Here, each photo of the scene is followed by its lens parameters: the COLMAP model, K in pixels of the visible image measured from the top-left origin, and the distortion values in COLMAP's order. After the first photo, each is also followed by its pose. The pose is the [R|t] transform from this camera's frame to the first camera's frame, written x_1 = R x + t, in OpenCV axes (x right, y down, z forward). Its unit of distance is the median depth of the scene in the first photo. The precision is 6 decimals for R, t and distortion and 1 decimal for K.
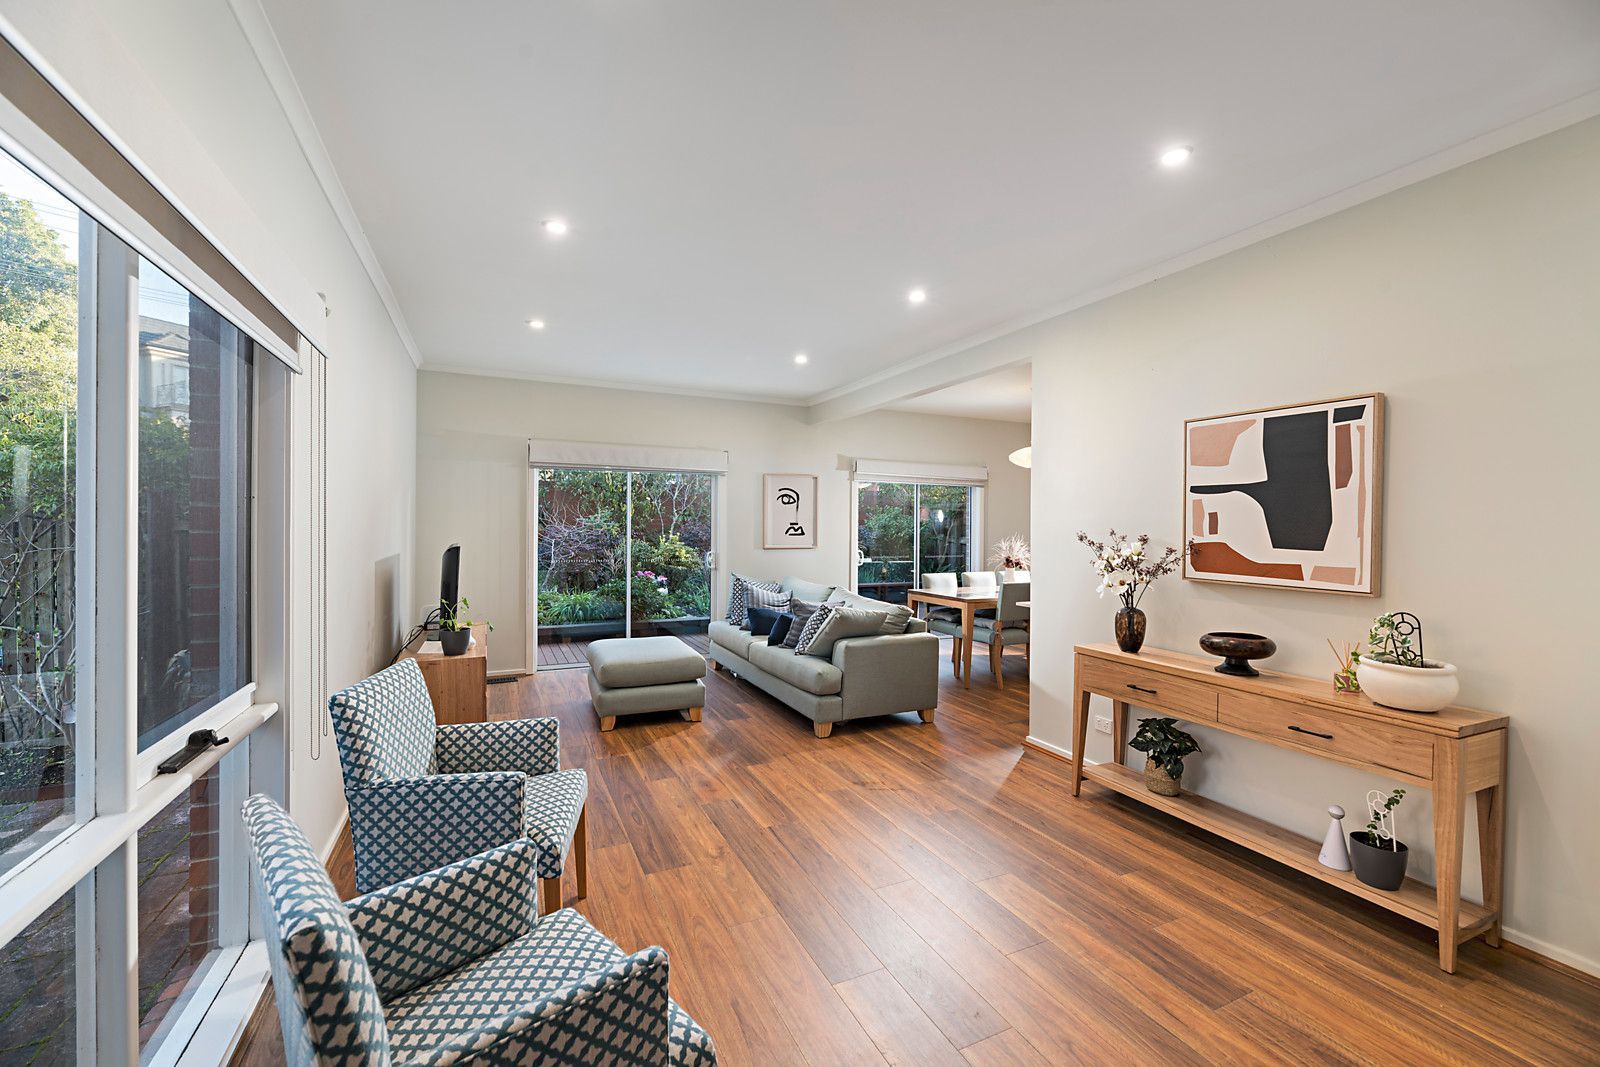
lens RADIAL K [[658.2, 0, 800.0], [0, 658.2, 533.5], [0, 0, 1]] dist [-0.000267, 0.000029]
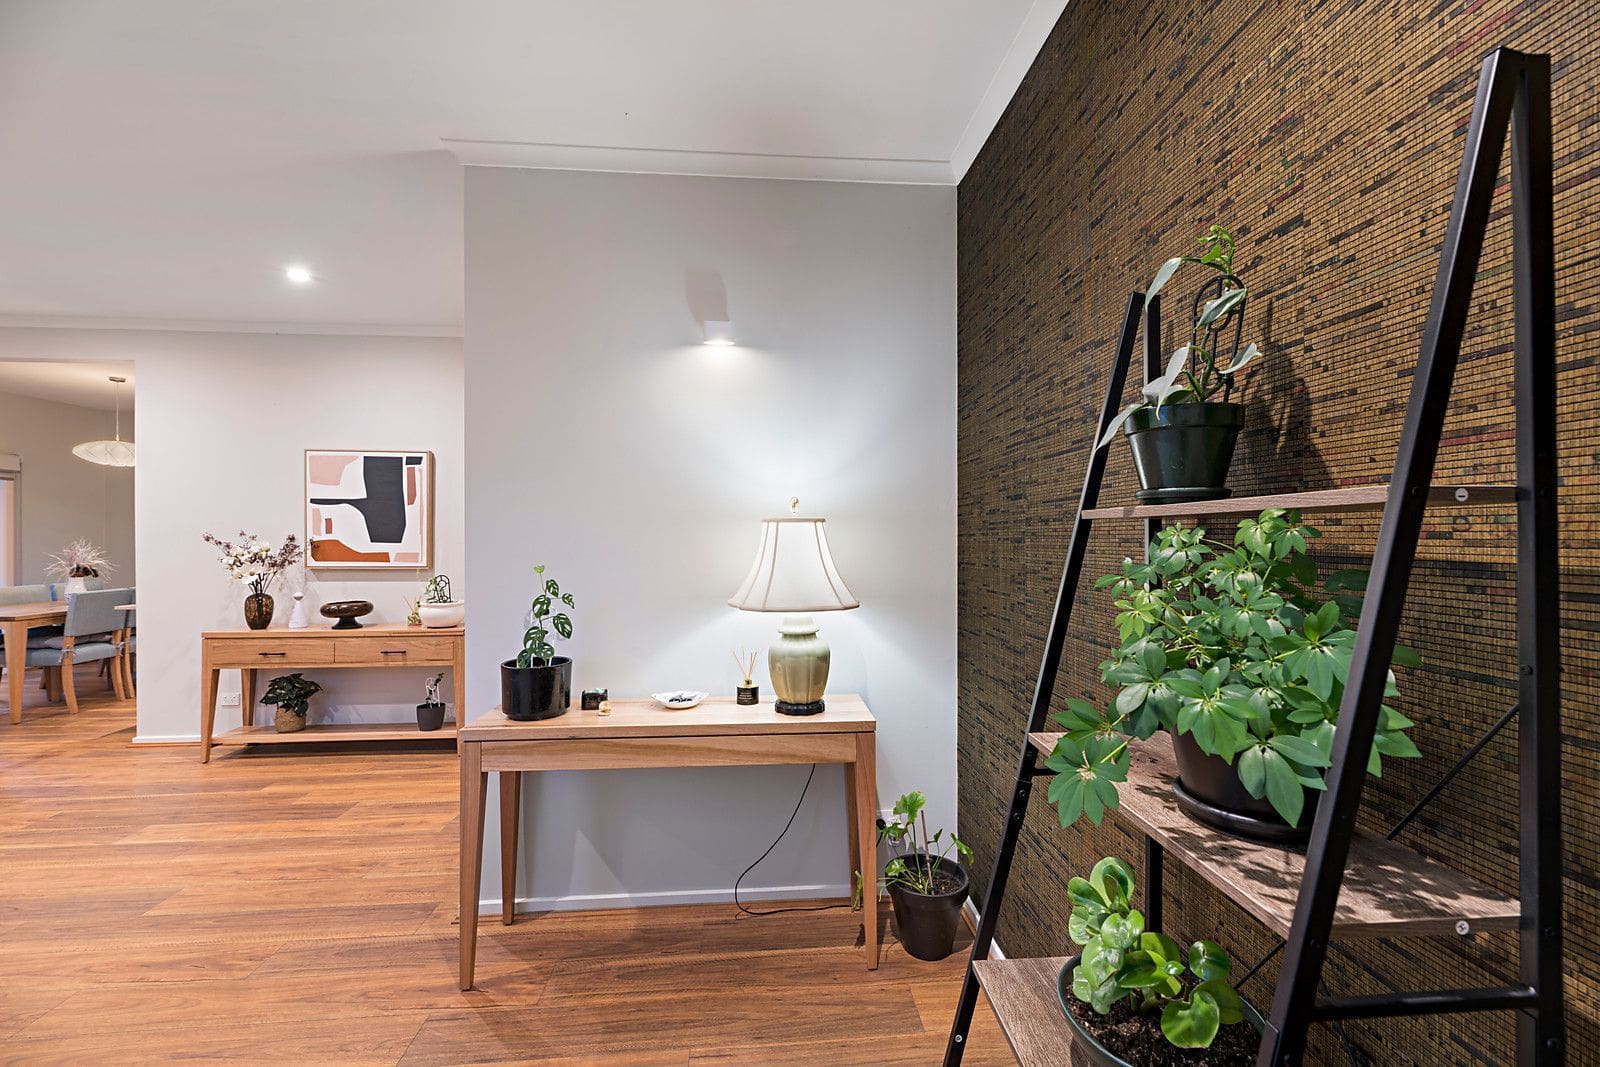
lens RADIAL K [[622.4, 0, 800.0], [0, 622.4, 533.5], [0, 0, 1]] dist [-0.000231, -0.000097]
pose [[0.347010, -0.007362, 0.937832, -0.172029], [0.012699, 0.999914, 0.003151, 0.005767], [-0.937775, 0.010816, 0.347074, -0.258521]]
